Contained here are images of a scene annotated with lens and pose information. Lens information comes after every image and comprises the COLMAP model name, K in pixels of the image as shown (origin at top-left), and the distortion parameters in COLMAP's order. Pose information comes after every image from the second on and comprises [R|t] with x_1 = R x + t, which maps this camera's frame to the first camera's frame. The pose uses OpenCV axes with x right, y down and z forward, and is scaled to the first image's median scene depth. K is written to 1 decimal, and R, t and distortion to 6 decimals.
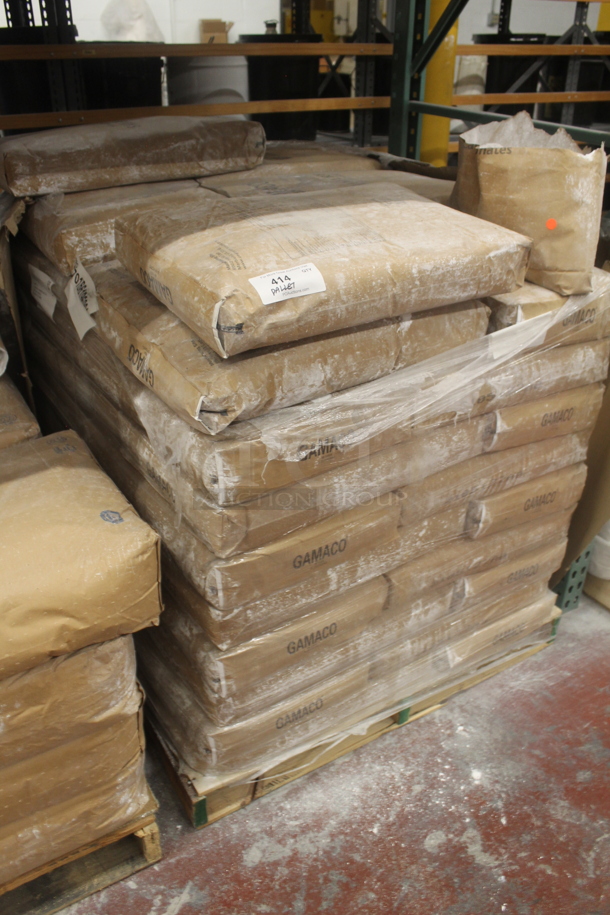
lens RADIAL K [[762.9, 0, 304.9], [0, 762.9, 460.9], [0, 0, 1]] dist [-0.133237, 0.096124]
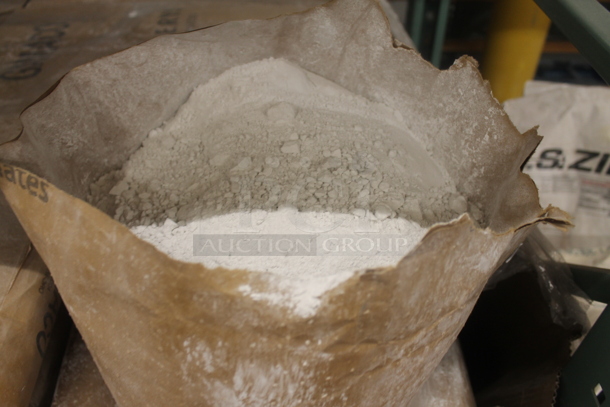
lens RADIAL K [[508.6, 0, 304.4], [0, 508.6, 203.1], [0, 0, 1]] dist [-0.133237, 0.096124]
pose [[0.868133, 0.328508, -0.372059, 0.407537], [-0.241107, 0.934351, 0.262402, -0.451945], [0.433835, -0.138094, 0.890347, 0.794125]]
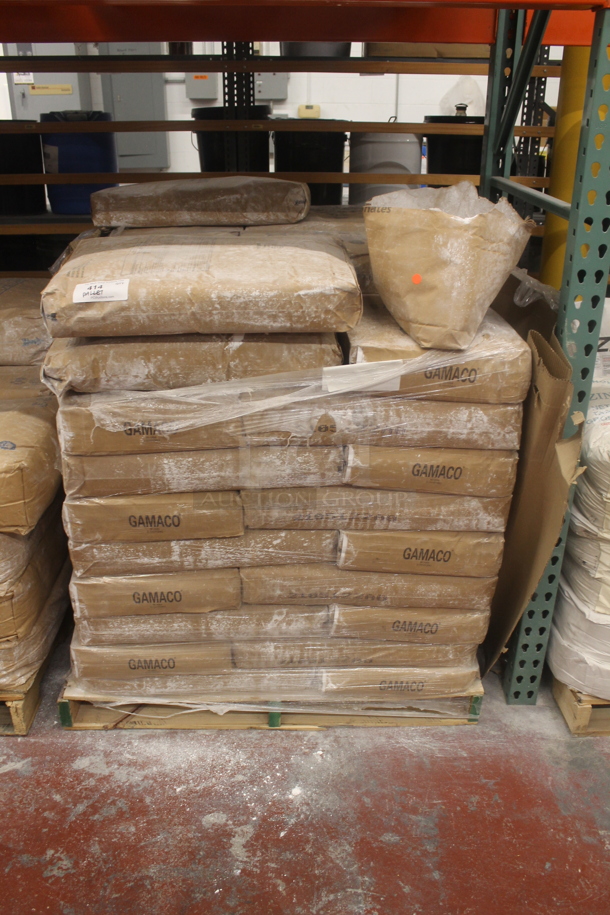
lens RADIAL K [[762.9, 0, 307.0], [0, 762.9, 460.7], [0, 0, 1]] dist [-0.133237, 0.096124]
pose [[0.865915, 0.209458, -0.454223, 0.689254], [-0.251618, 0.967241, -0.033649, 0.006922], [0.432295, 0.143428, 0.890252, 0.012294]]
